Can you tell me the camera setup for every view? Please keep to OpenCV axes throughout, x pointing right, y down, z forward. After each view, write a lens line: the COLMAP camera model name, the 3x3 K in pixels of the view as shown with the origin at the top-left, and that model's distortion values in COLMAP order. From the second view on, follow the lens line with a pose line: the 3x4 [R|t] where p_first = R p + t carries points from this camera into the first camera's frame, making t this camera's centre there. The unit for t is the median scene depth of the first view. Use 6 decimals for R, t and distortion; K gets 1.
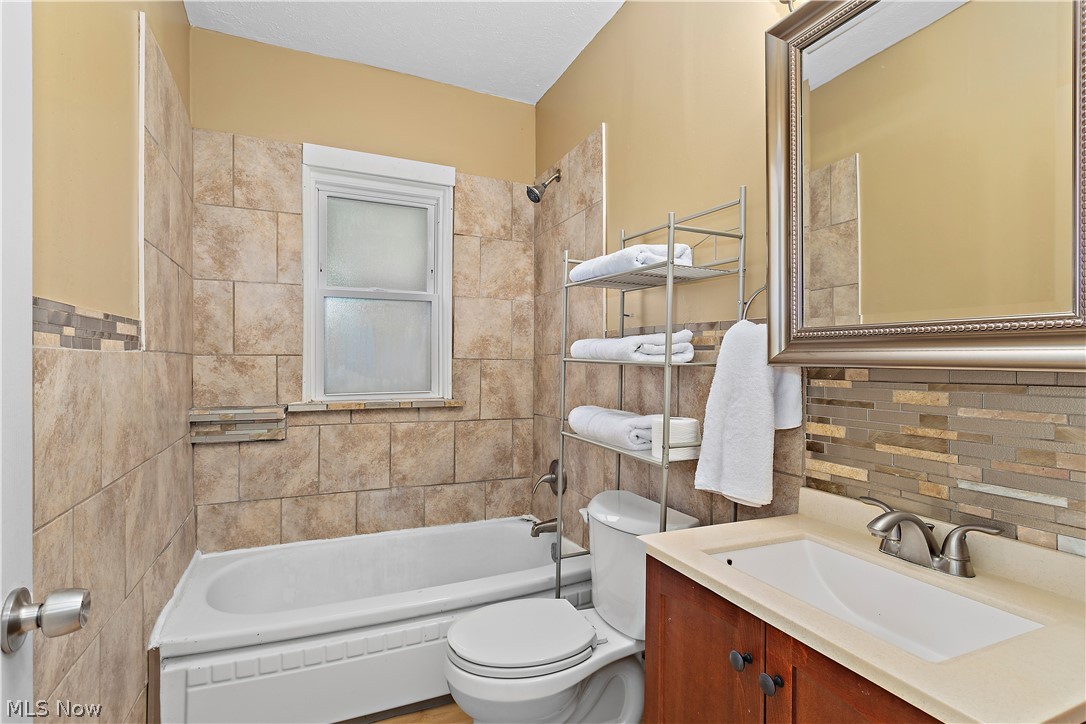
lens RADIAL K [[524.5, 0, 539.8], [0, 524.5, 358.0], [0, 0, 1]] dist [-0.002087, 0.003125]
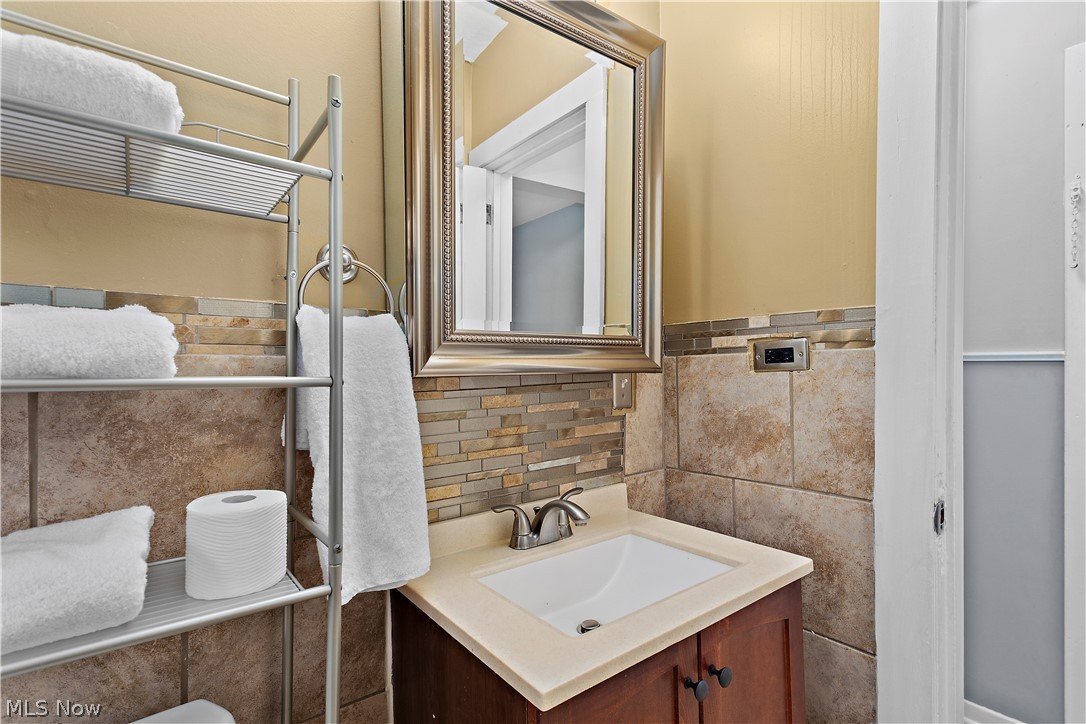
lens RADIAL K [[524.5, 0, 541.3], [0, 524.5, 364.2], [0, 0, 1]] dist [-0.002087, 0.003125]
pose [[-0.223182, -0.014964, 0.974662, -0.385092], [0.001661, 0.999875, 0.015731, -0.020578], [-0.974775, 0.005130, -0.223129, 1.210792]]
